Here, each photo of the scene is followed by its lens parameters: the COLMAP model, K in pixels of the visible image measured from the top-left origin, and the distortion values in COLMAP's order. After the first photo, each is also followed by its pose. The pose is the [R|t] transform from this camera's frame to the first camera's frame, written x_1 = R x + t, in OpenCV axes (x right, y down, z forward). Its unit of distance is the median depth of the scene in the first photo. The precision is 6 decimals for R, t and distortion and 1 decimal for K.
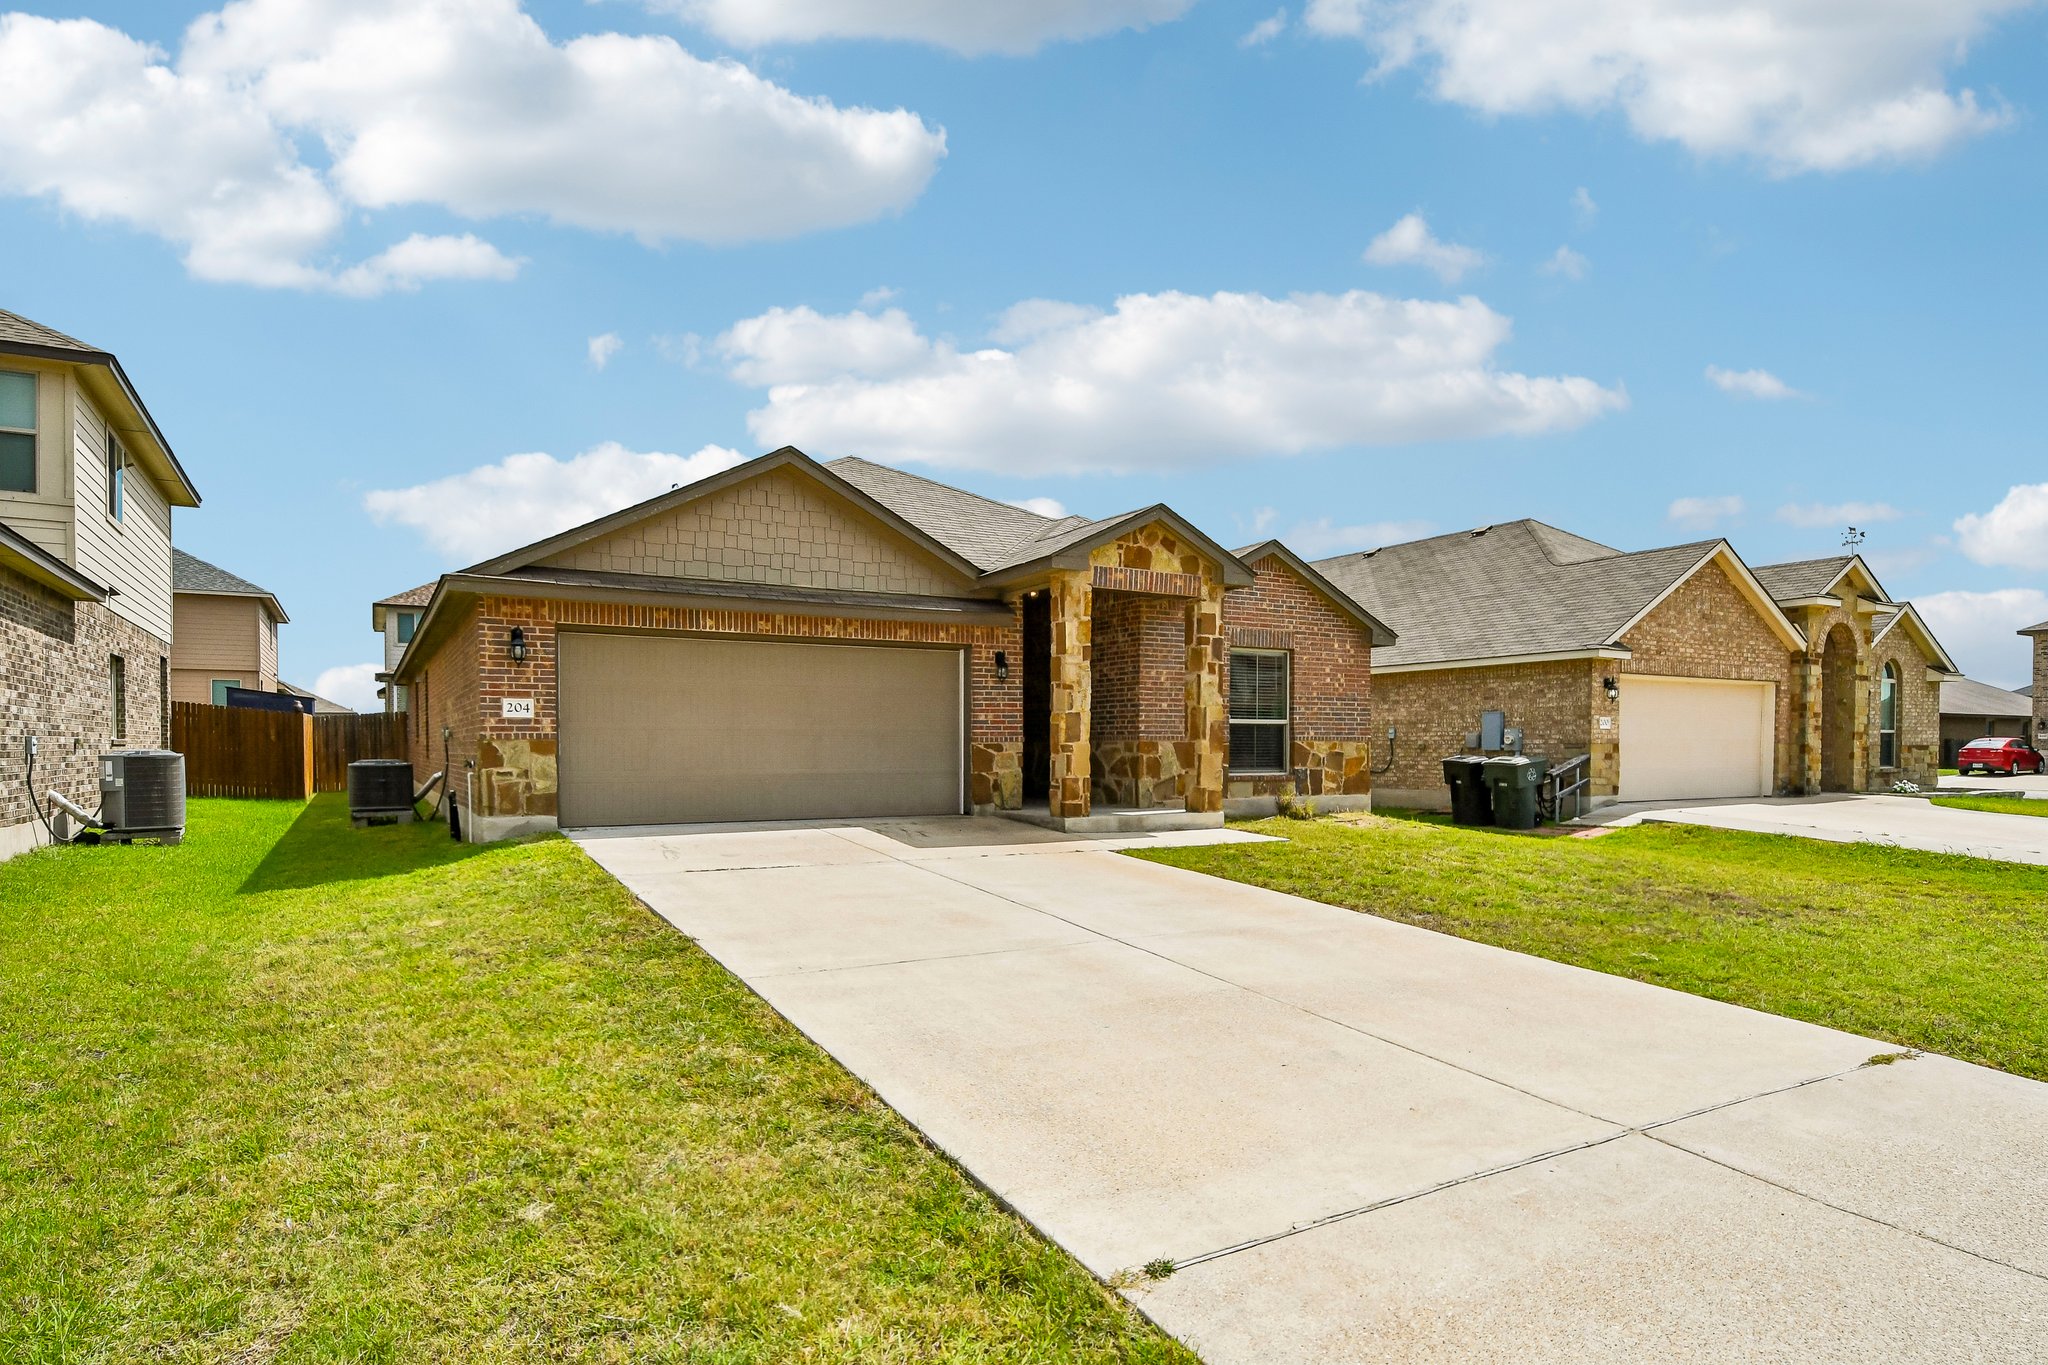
lens RADIAL K [[1153.5, 0, 1056.0], [0, 1153.5, 734.3], [0, 0, 1]] dist [-0.005981, -0.002326]
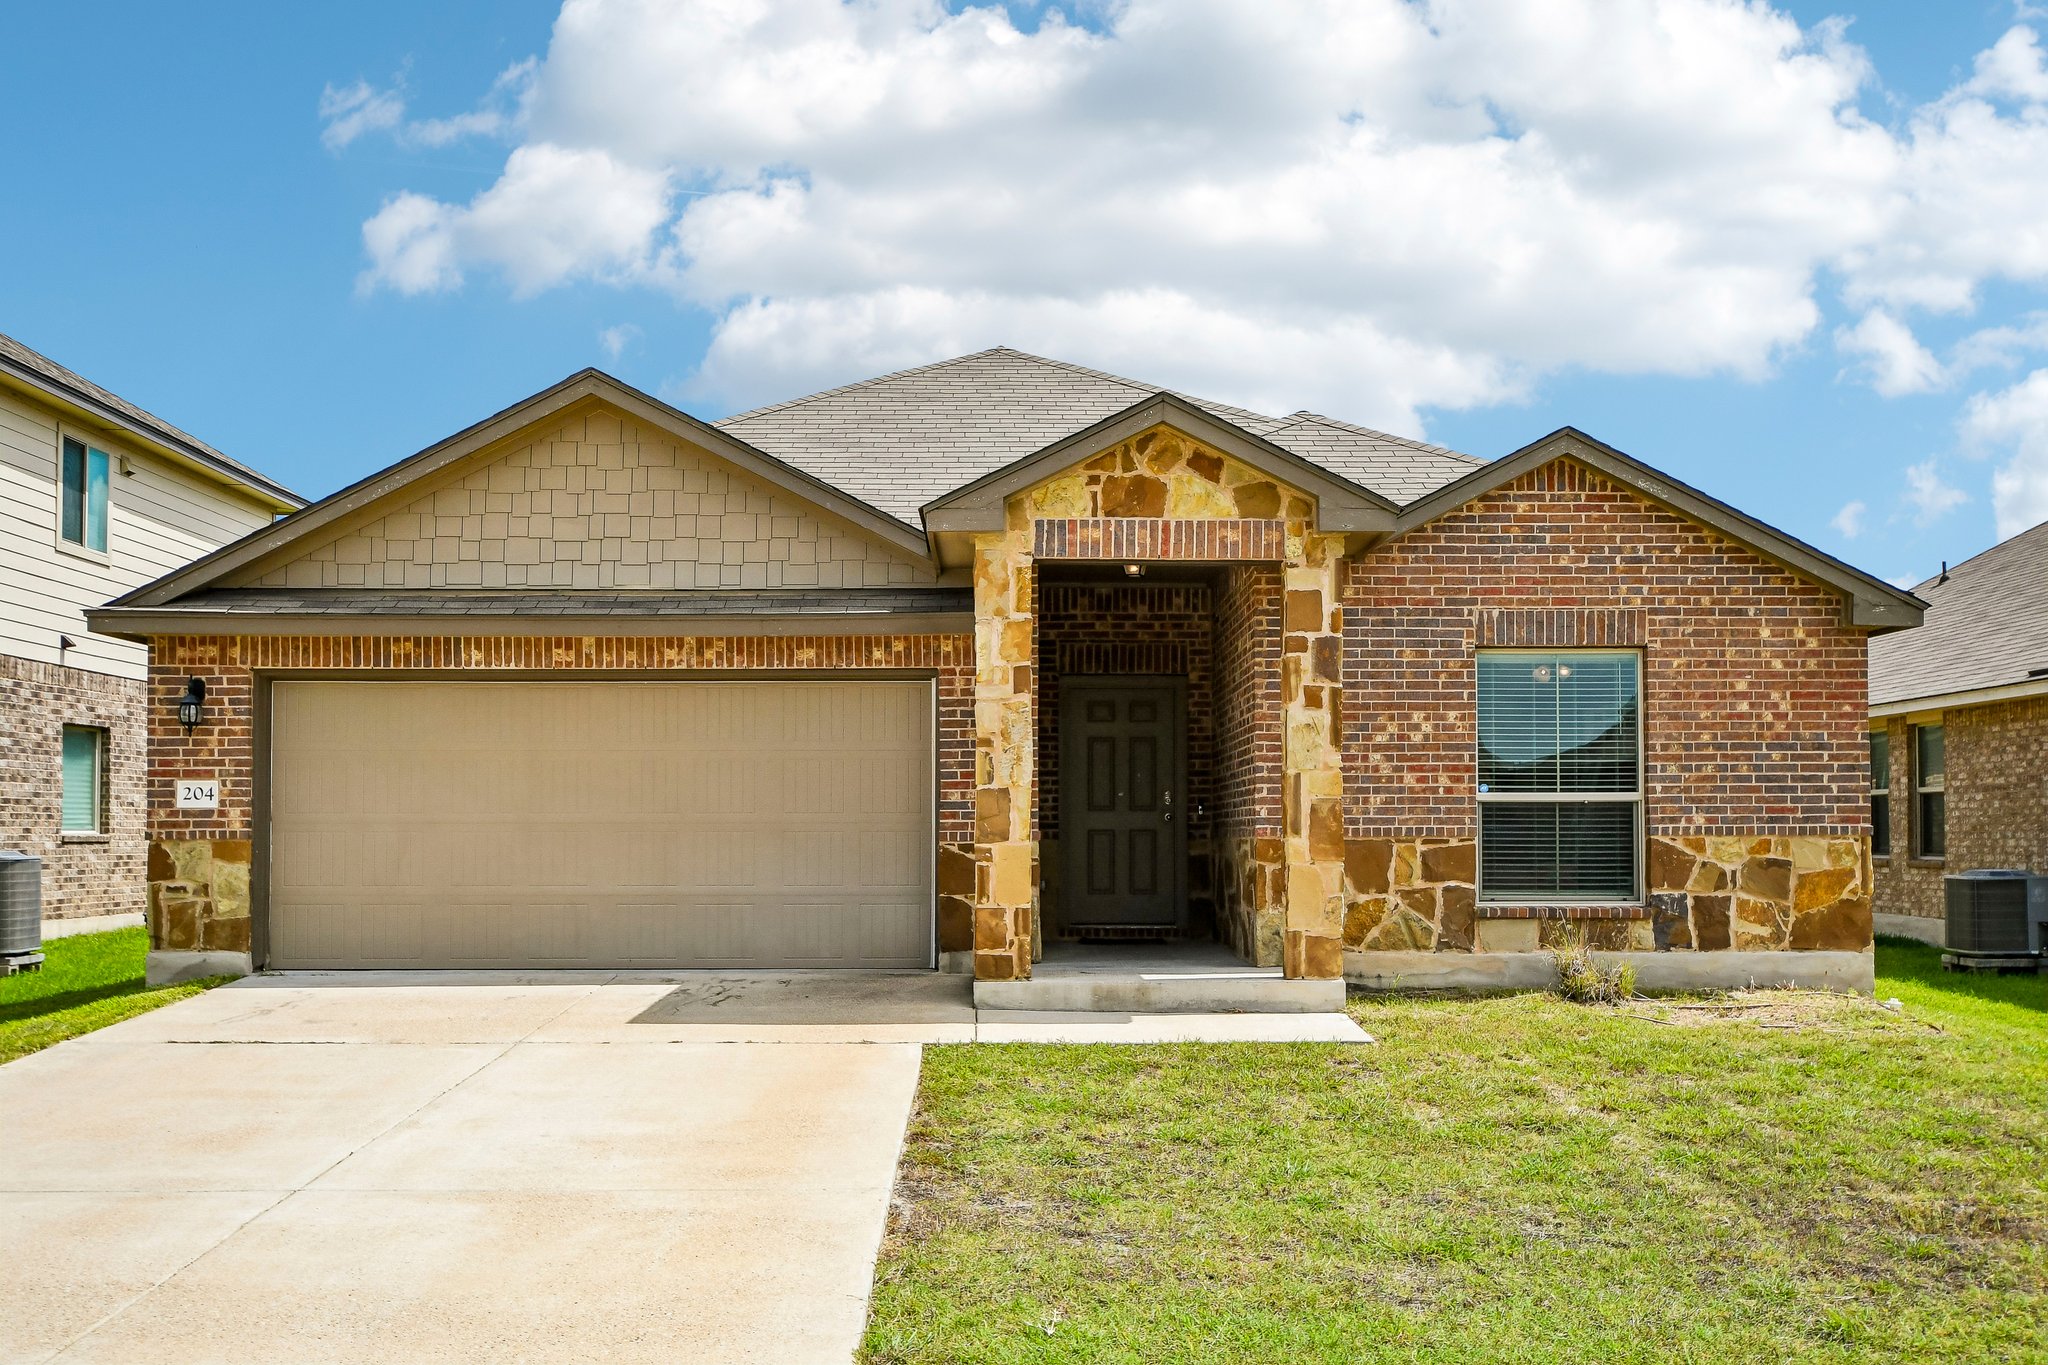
lens RADIAL K [[2084.6, 0, 1022.9], [0, 2084.6, 692.0], [0, 0, 1]] dist [-0.010791, 0.000000]
pose [[0.864896, -0.035509, -0.500693, 0.512948], [0.007186, 0.998268, -0.058383, -0.006605], [0.501899, 0.046897, 0.863654, 0.144375]]
